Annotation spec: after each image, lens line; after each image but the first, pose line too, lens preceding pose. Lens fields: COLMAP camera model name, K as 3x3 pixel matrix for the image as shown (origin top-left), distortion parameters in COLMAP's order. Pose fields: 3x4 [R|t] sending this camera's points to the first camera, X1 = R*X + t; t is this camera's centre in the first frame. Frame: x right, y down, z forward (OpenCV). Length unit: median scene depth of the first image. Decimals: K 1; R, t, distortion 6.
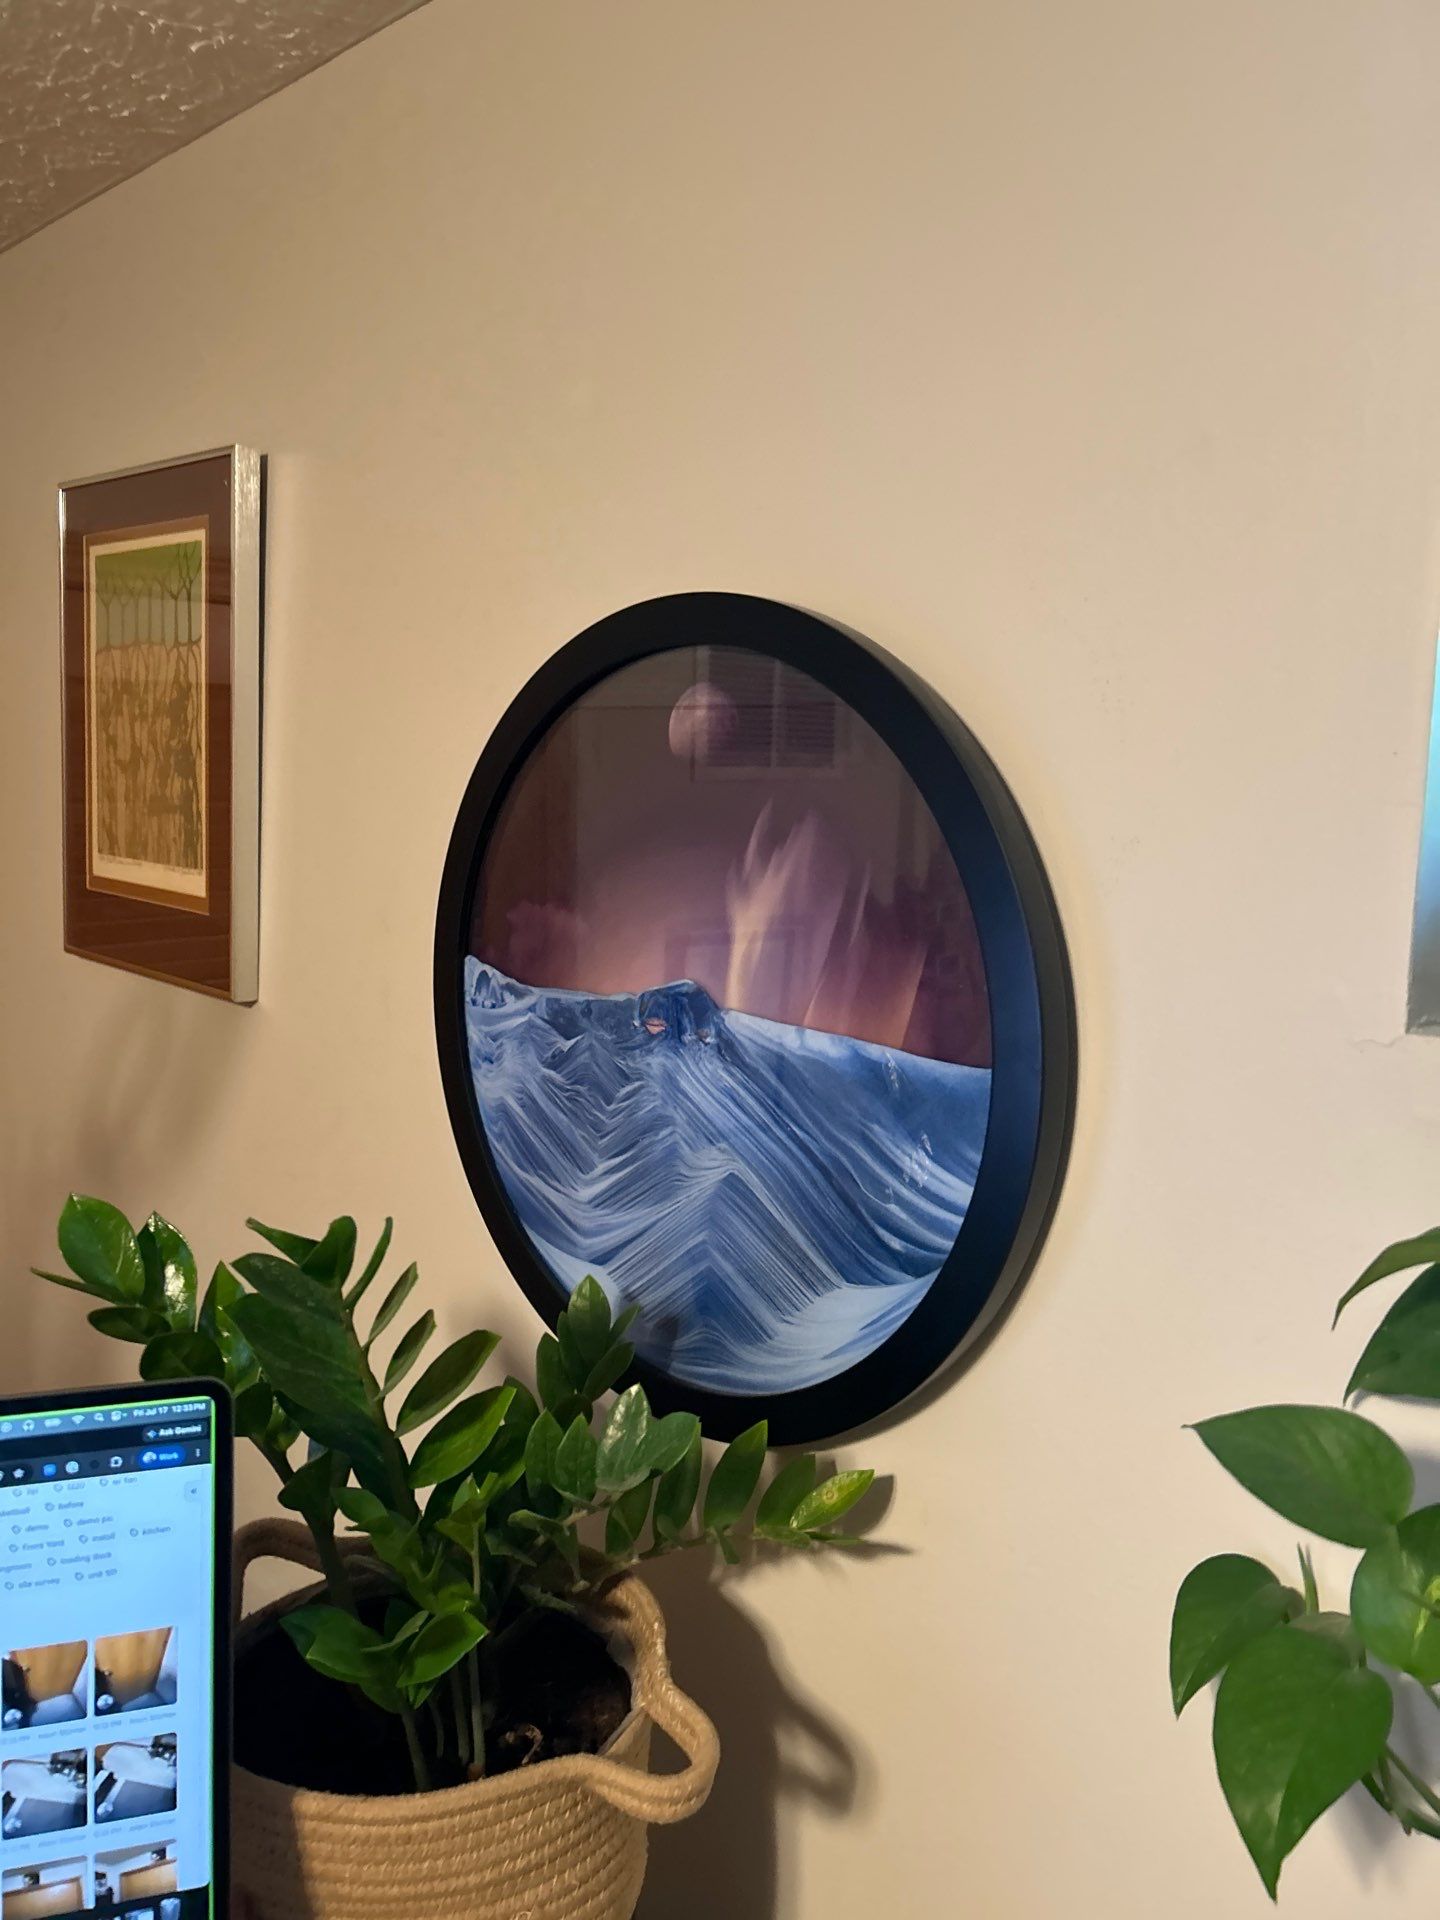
lens RADIAL K [[1442.2, 0, 720.8], [0, 1442.2, 937.5], [0, 0, 1]] dist [0.058706, -0.066562]
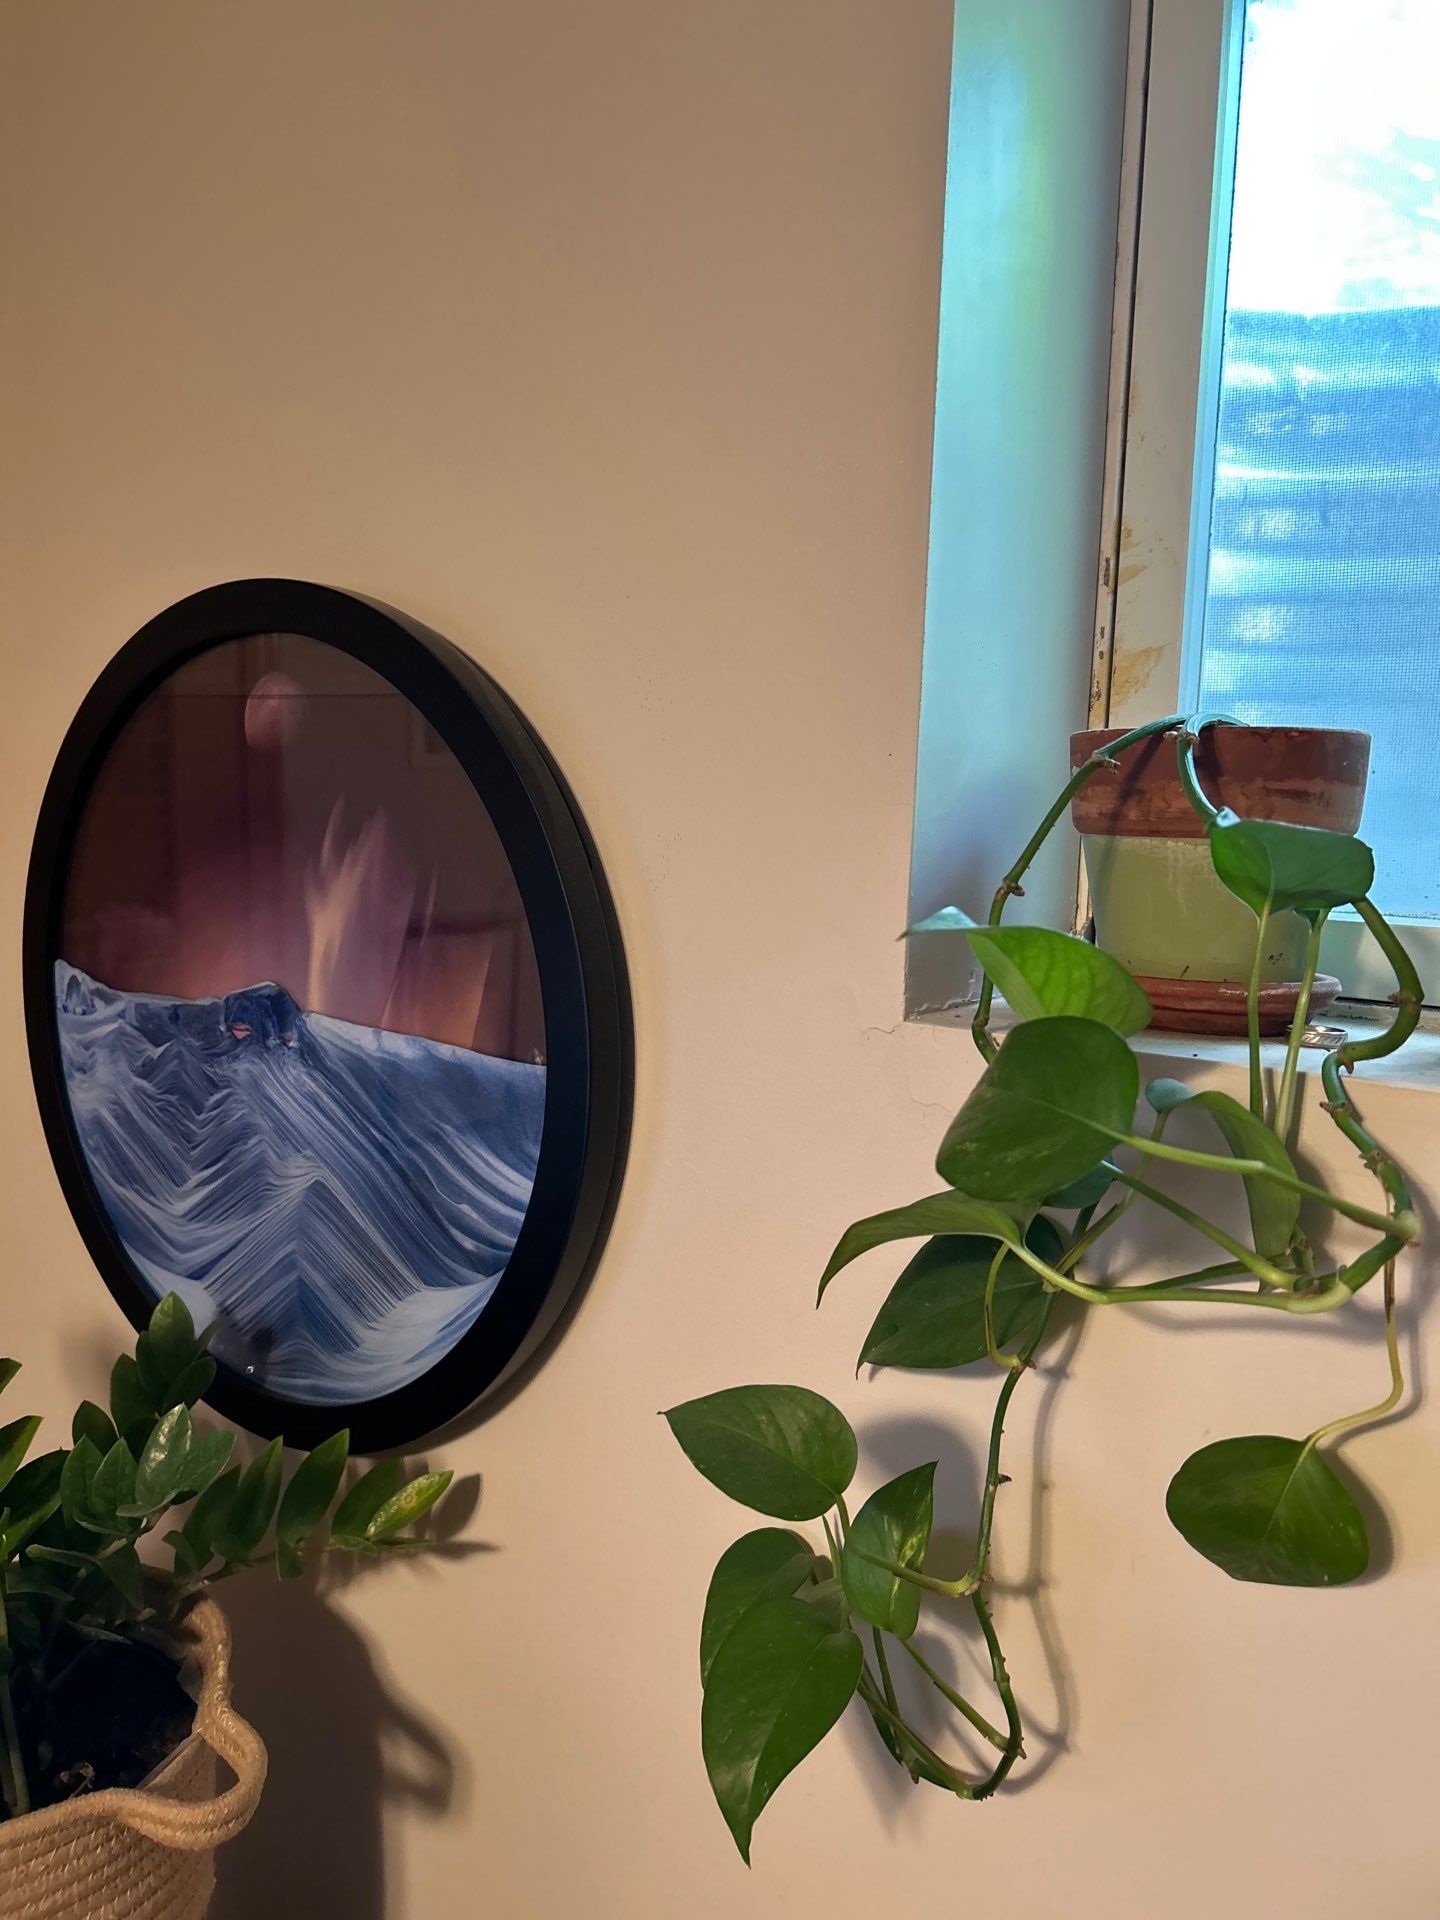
lens RADIAL K [[1442.2, 0, 736.9], [0, 1442.2, 960.6], [0, 0, 1]] dist [0.058706, -0.066562]
pose [[0.987735, -0.018271, 0.155069, 0.147862], [0.014826, 0.999618, 0.023341, -0.003247], [-0.155436, -0.020755, 0.987628, -0.004984]]
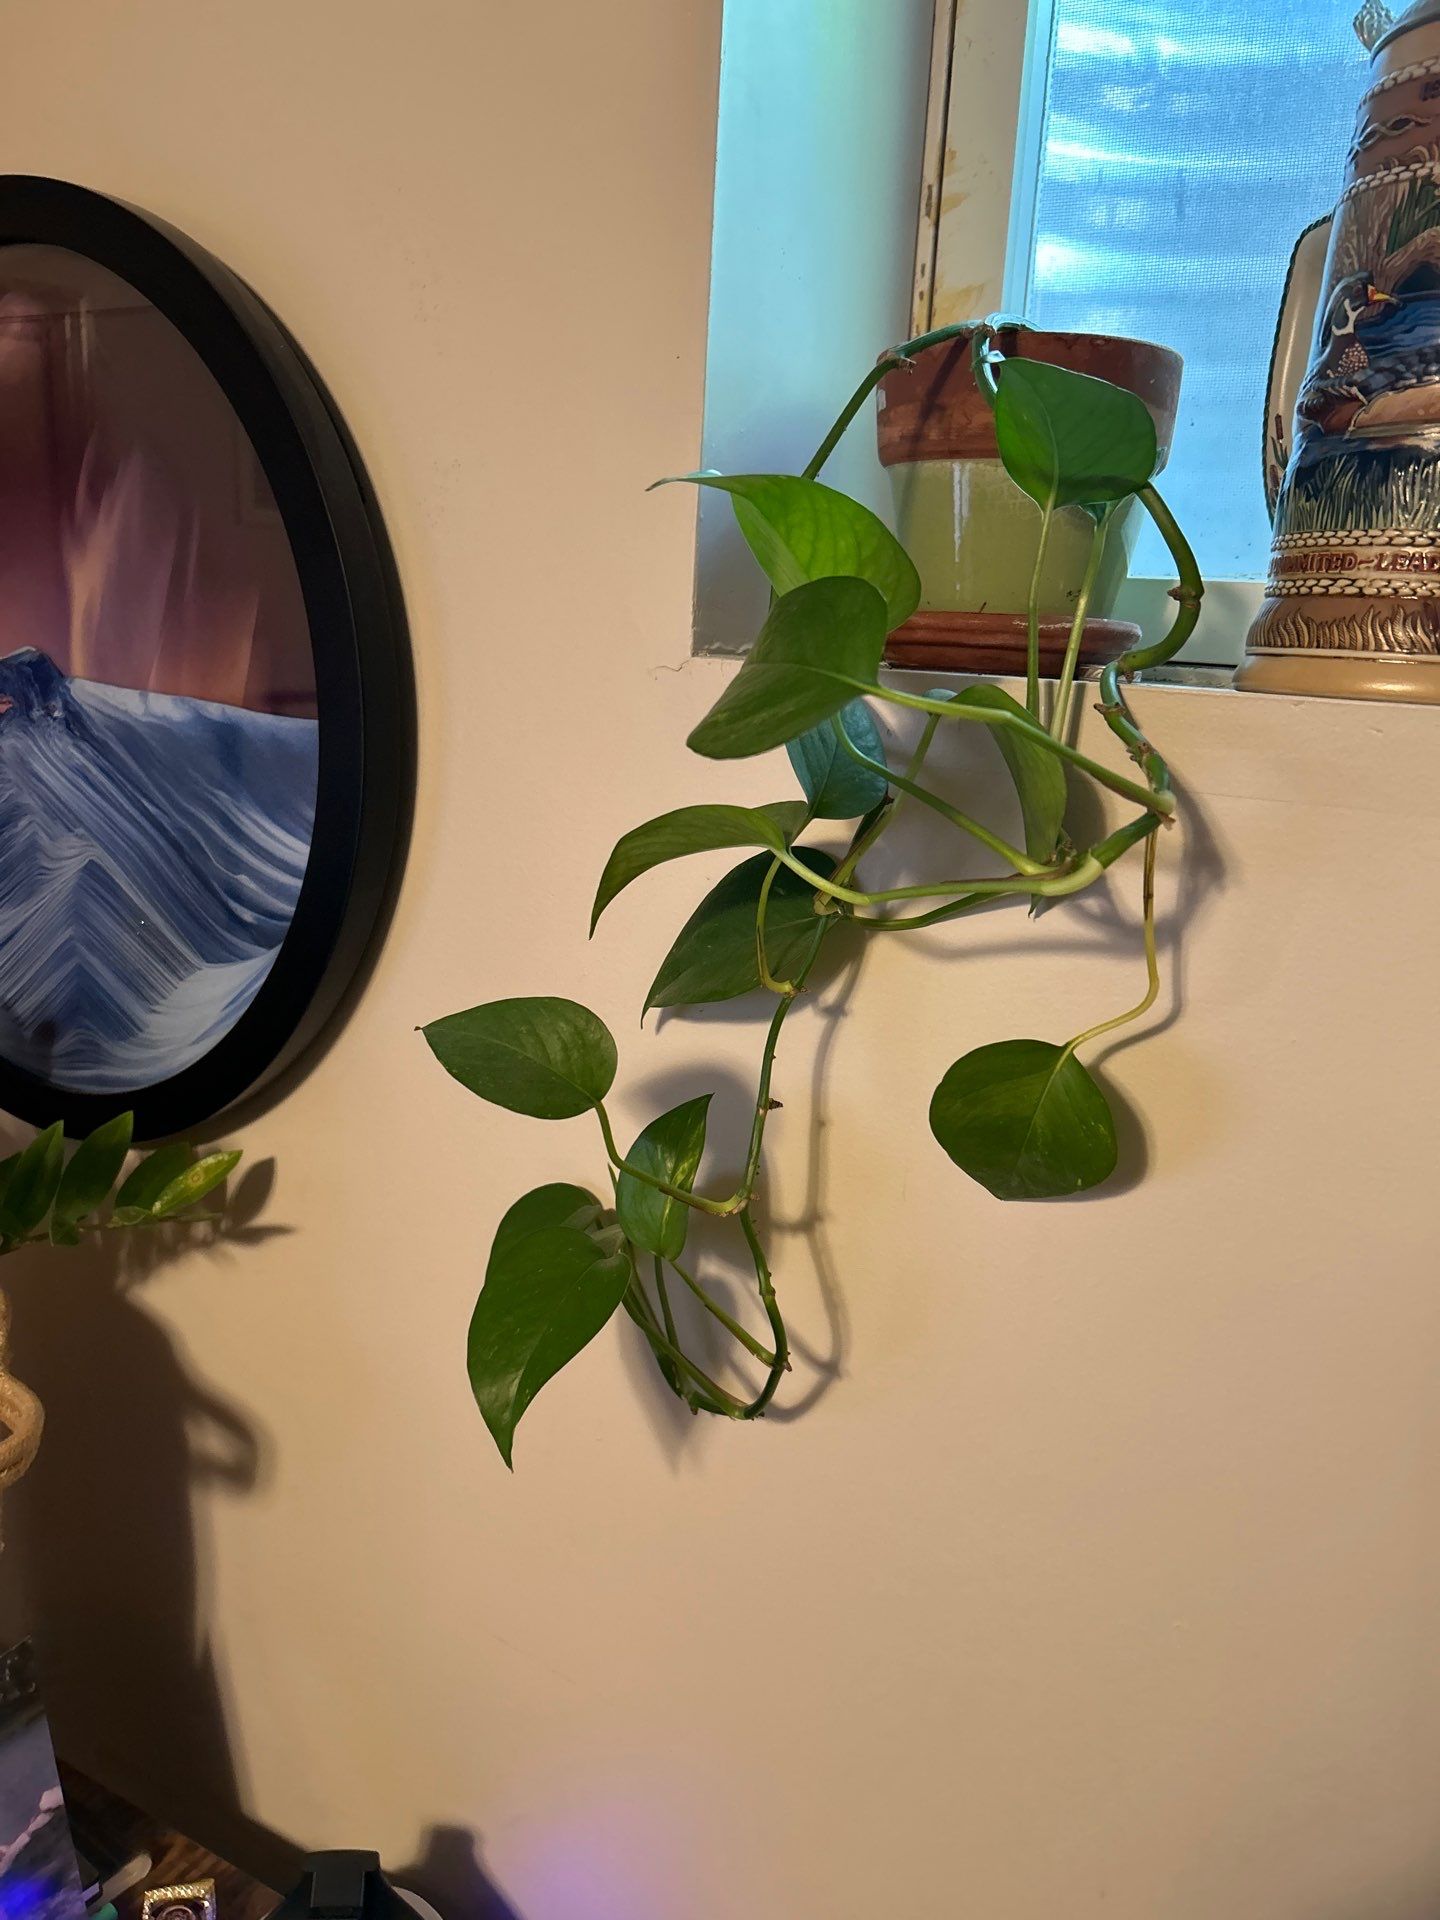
lens RADIAL K [[1442.2, 0, 726.9], [0, 1442.2, 959.1], [0, 0, 1]] dist [0.058706, -0.066562]
pose [[0.973689, -0.034321, 0.225282, 0.204581], [0.001188, 0.989344, 0.145589, 0.098108], [-0.227878, -0.141490, 0.963355, 0.009394]]
